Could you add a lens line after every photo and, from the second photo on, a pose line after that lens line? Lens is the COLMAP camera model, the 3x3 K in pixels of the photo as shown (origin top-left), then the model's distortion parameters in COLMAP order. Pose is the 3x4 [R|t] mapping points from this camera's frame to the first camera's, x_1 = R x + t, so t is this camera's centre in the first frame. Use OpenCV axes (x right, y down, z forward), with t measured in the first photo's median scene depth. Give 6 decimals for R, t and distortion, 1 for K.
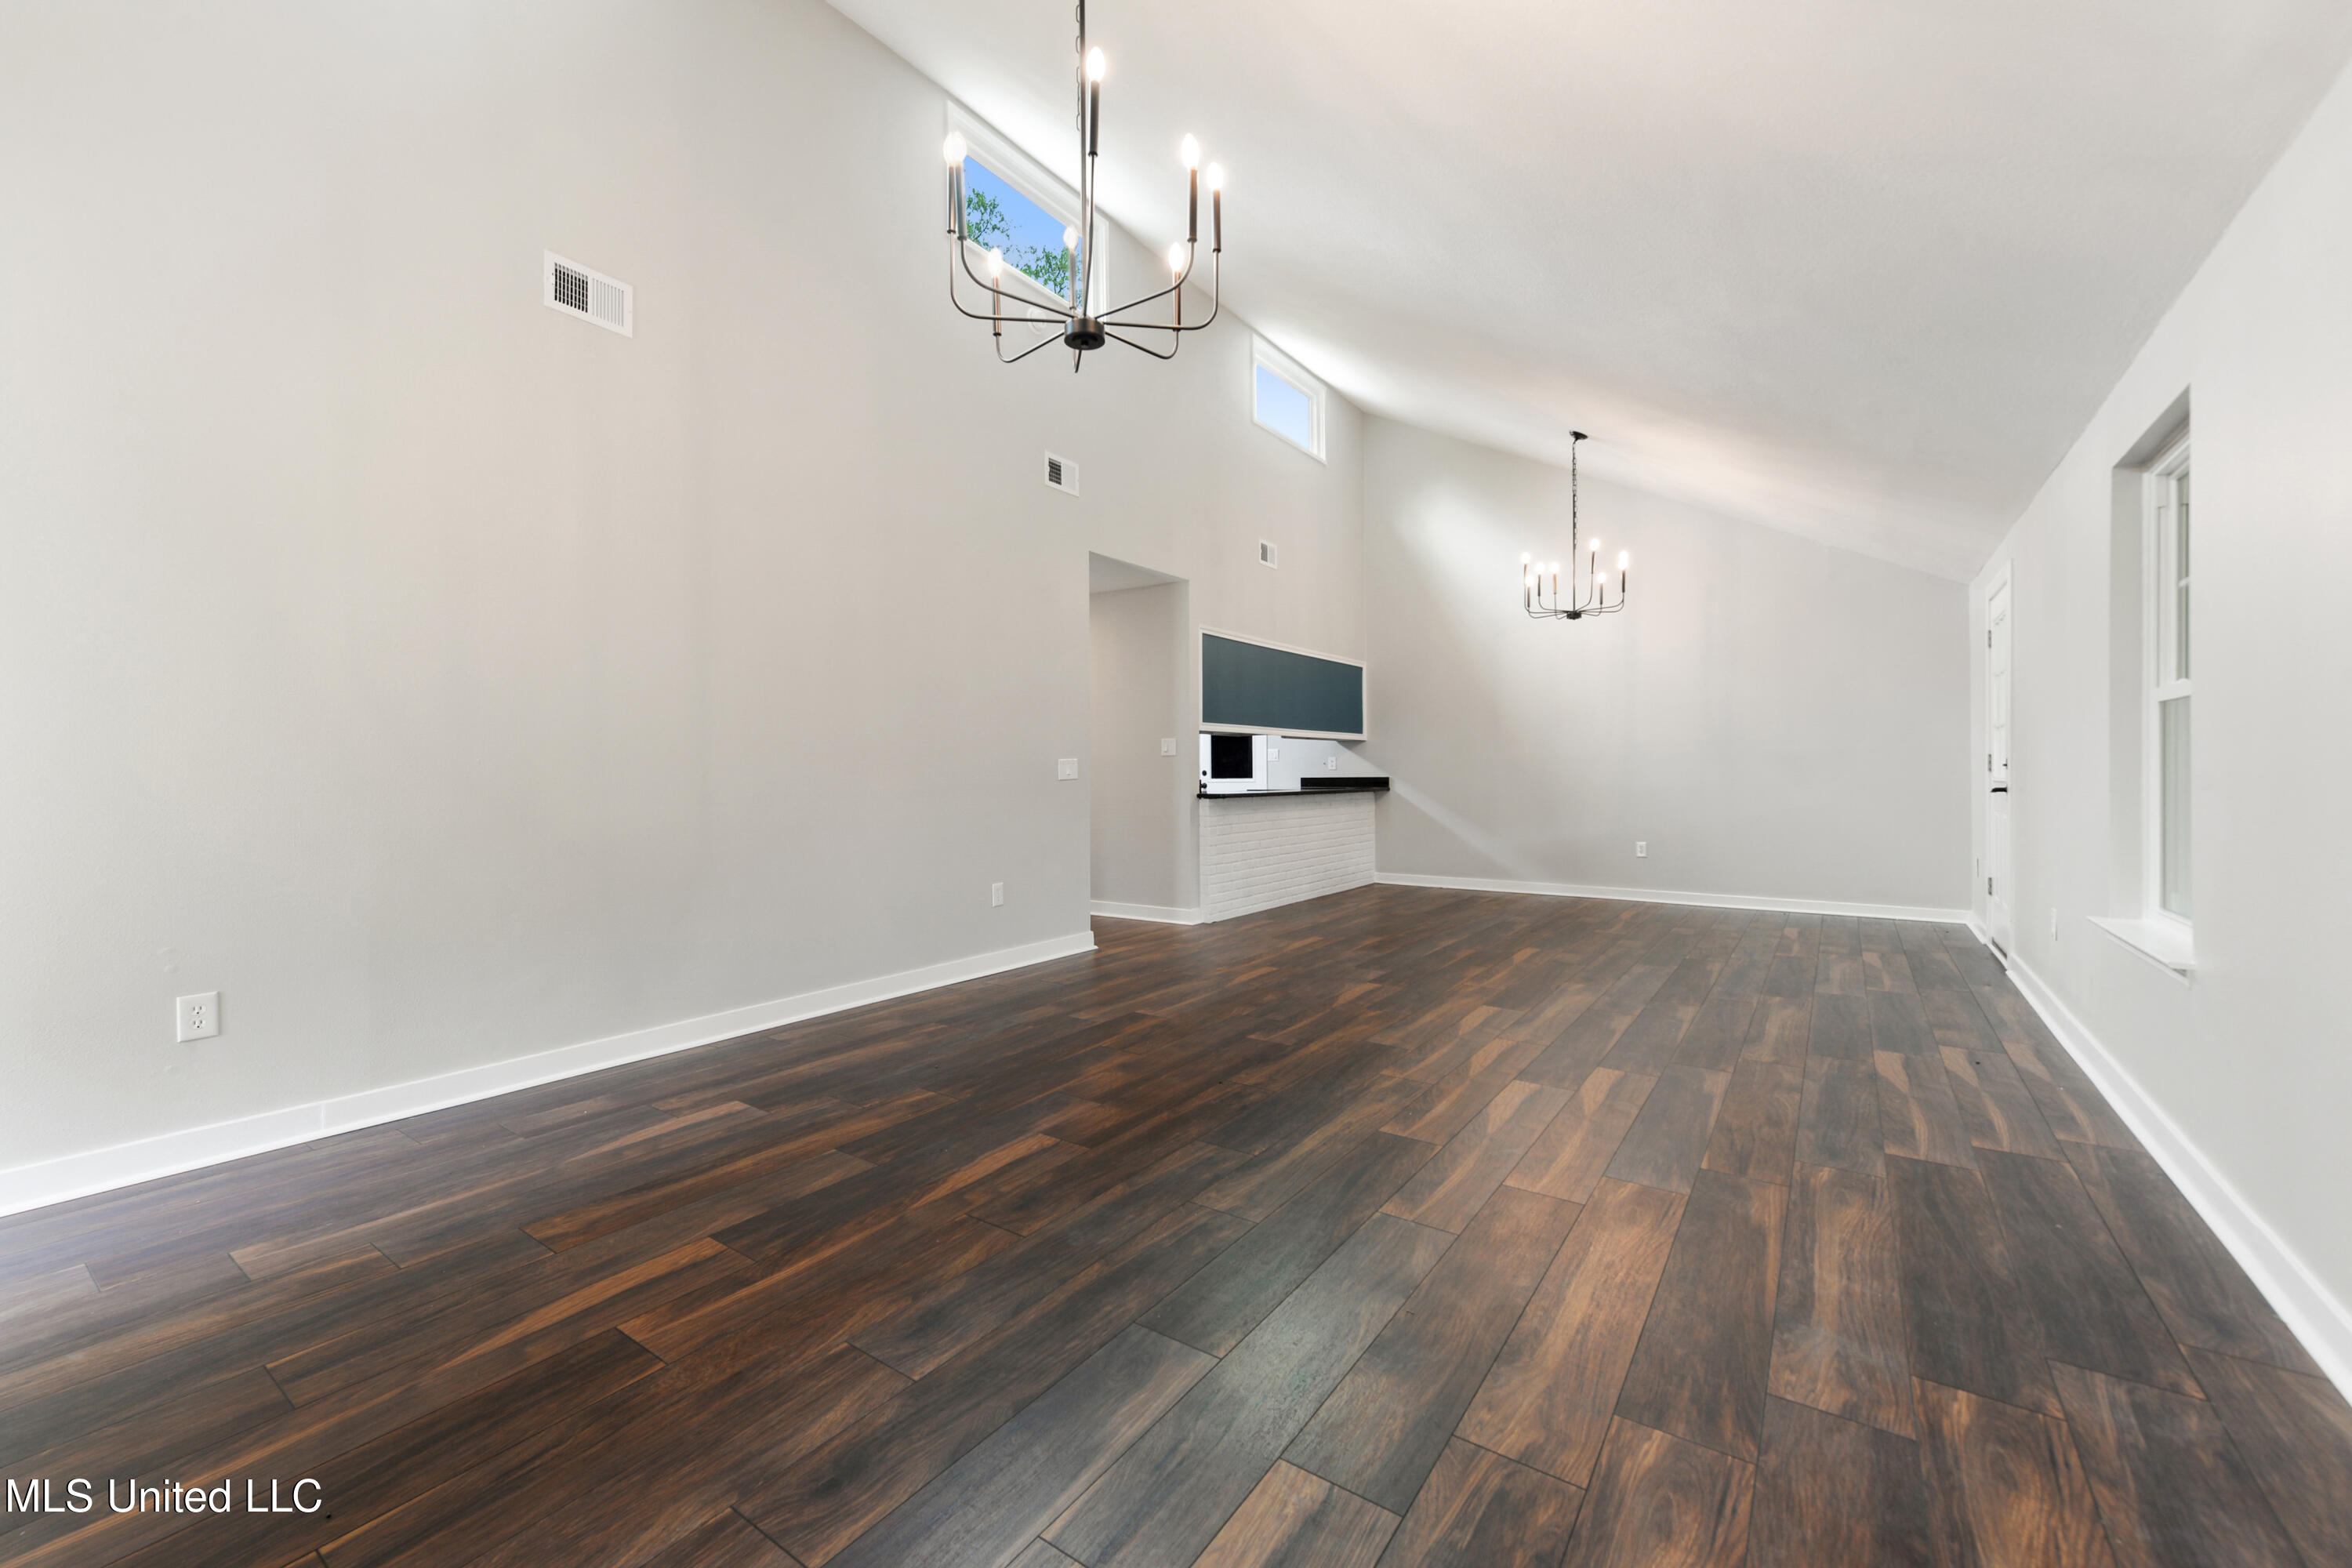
lens RADIAL K [[952.4, 0, 1142.8], [0, 952.4, 788.7], [0, 0, 1]] dist [0.001114, -0.000116]
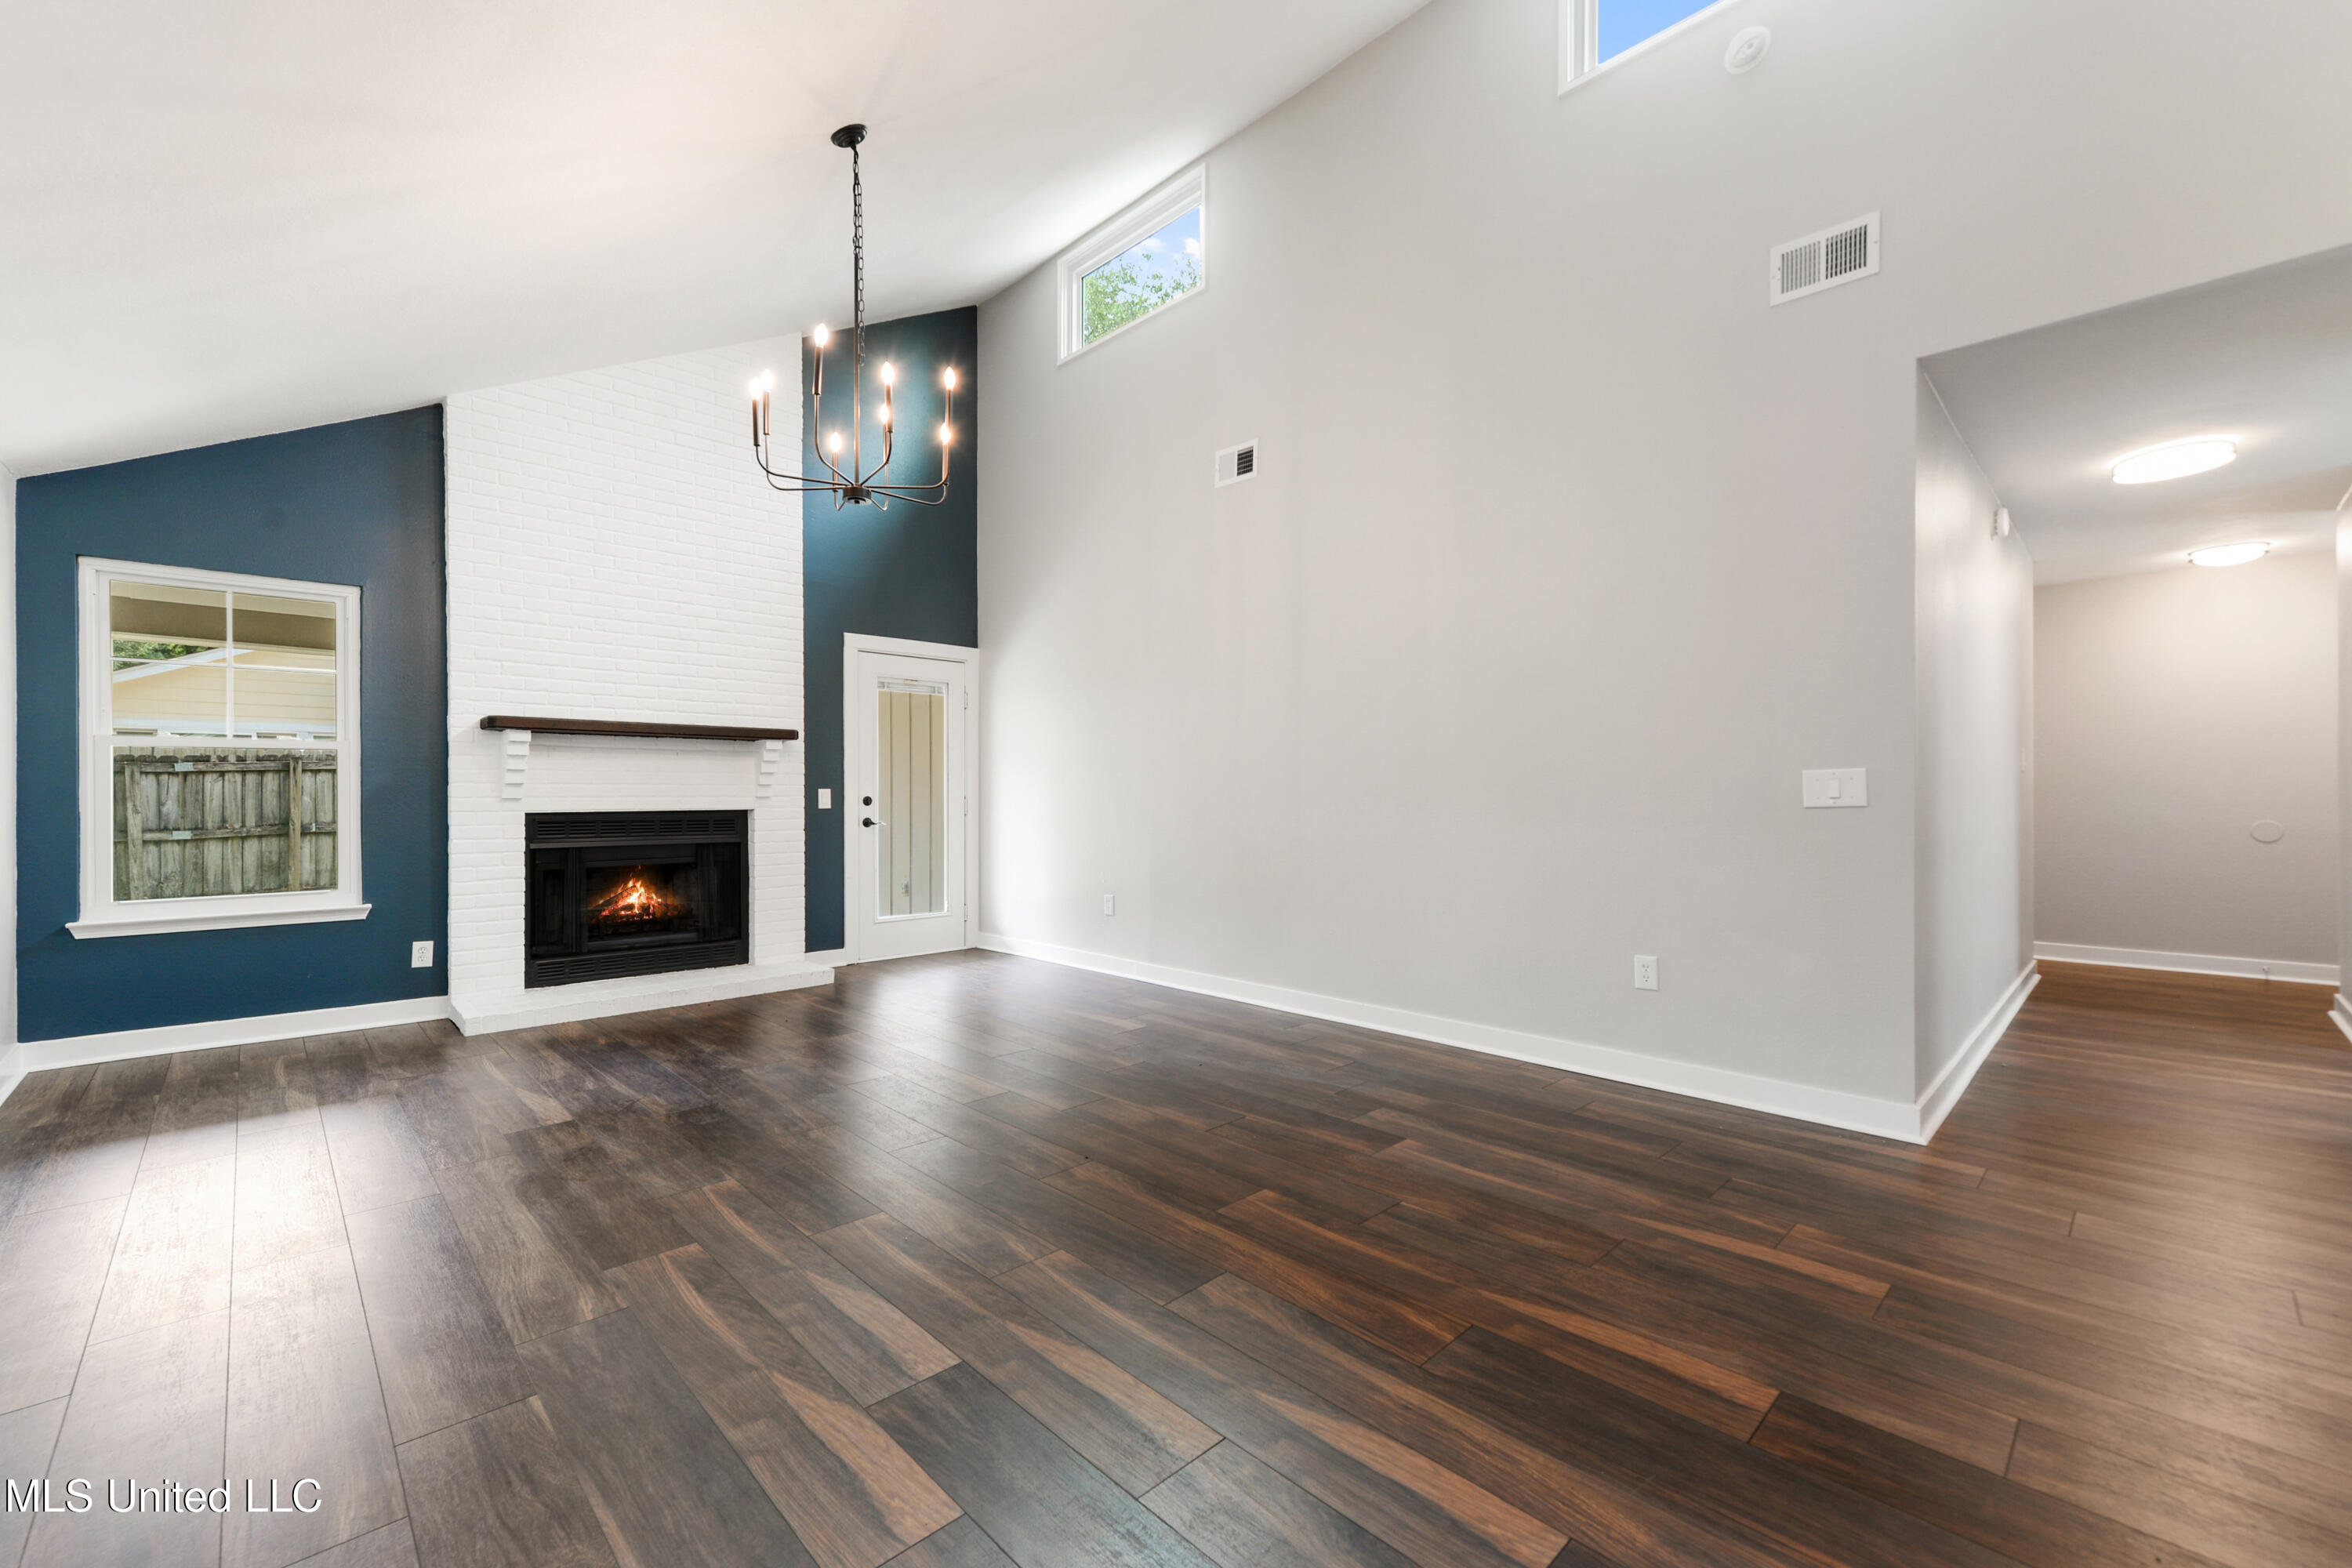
lens RADIAL K [[952.4, 0, 1142.8], [0, 952.4, 788.7], [0, 0, 1]] dist [0.001114, -0.000116]
pose [[-0.187289, -0.000328, -0.982305, 0.936844], [-0.014781, 0.999888, 0.002485, -0.025094], [0.982194, 0.014985, -0.187272, 1.240281]]
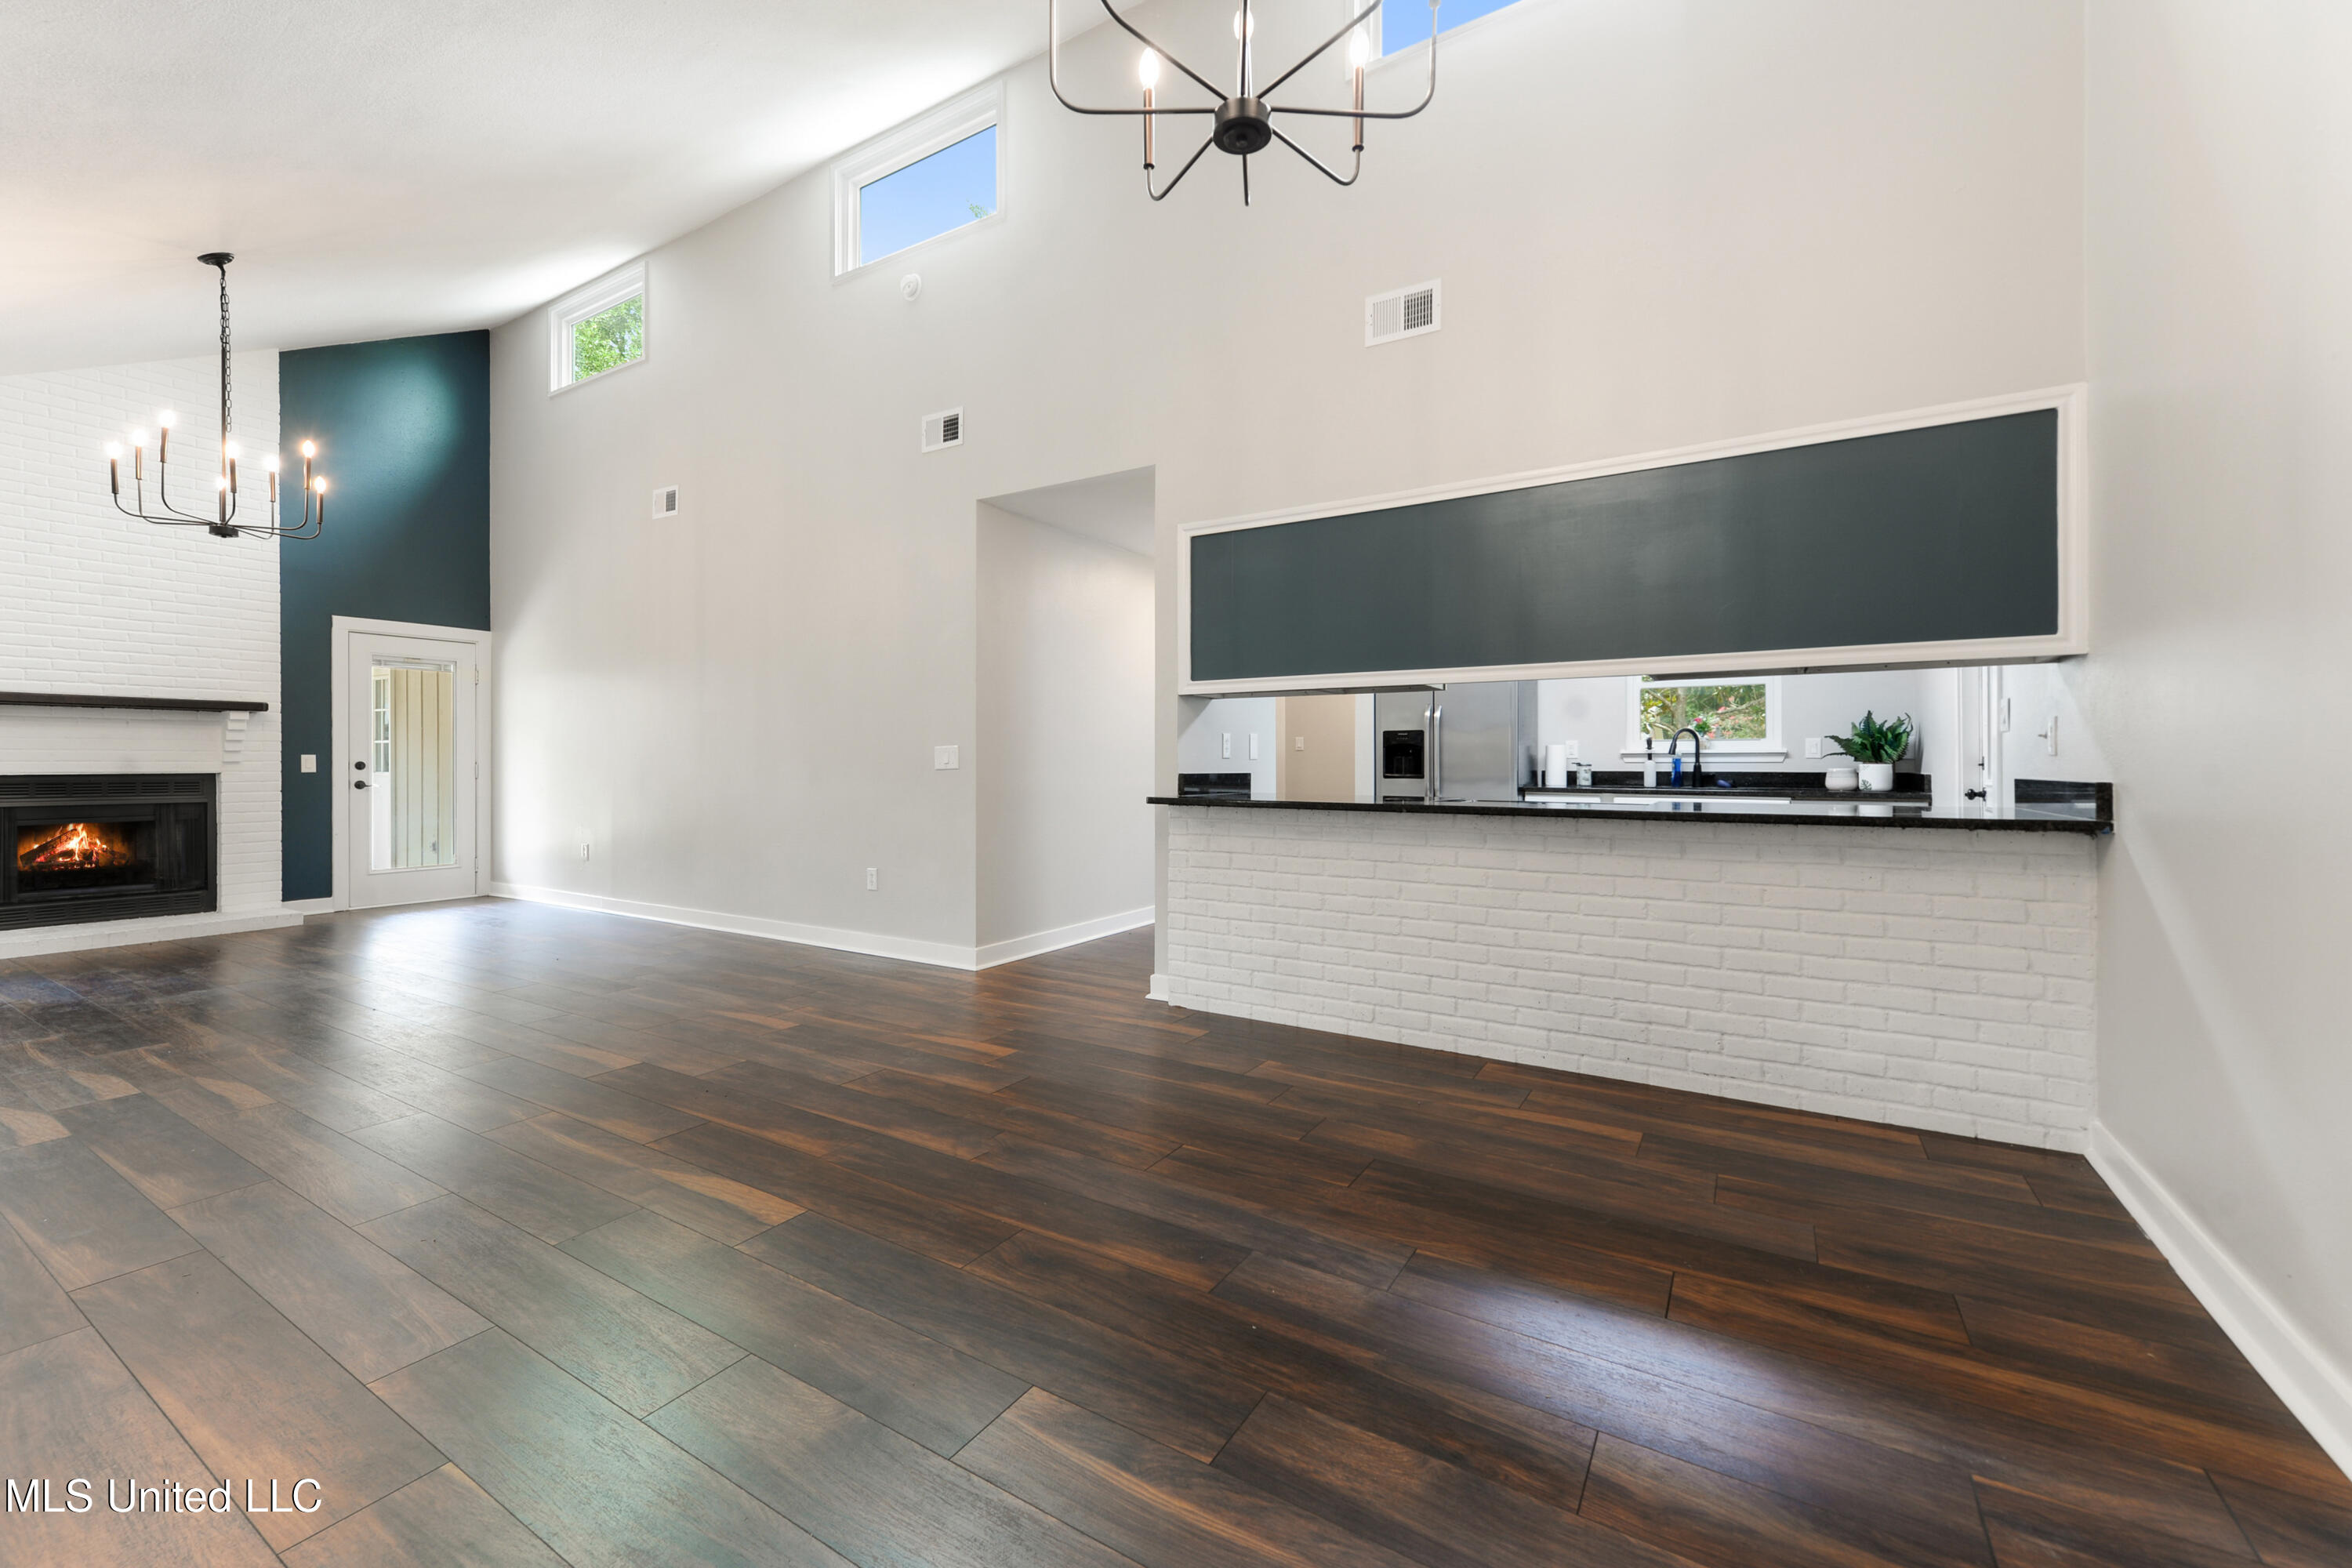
lens RADIAL K [[962.4, 0, 1165.8], [0, 962.4, 763.5], [0, 0, 1]] dist [0.003589, 0.000161]
pose [[0.070693, 0.006661, -0.997476, 1.465993], [-0.020054, 0.999785, 0.005256, -0.040729], [0.997297, 0.019632, 0.070812, 2.006014]]
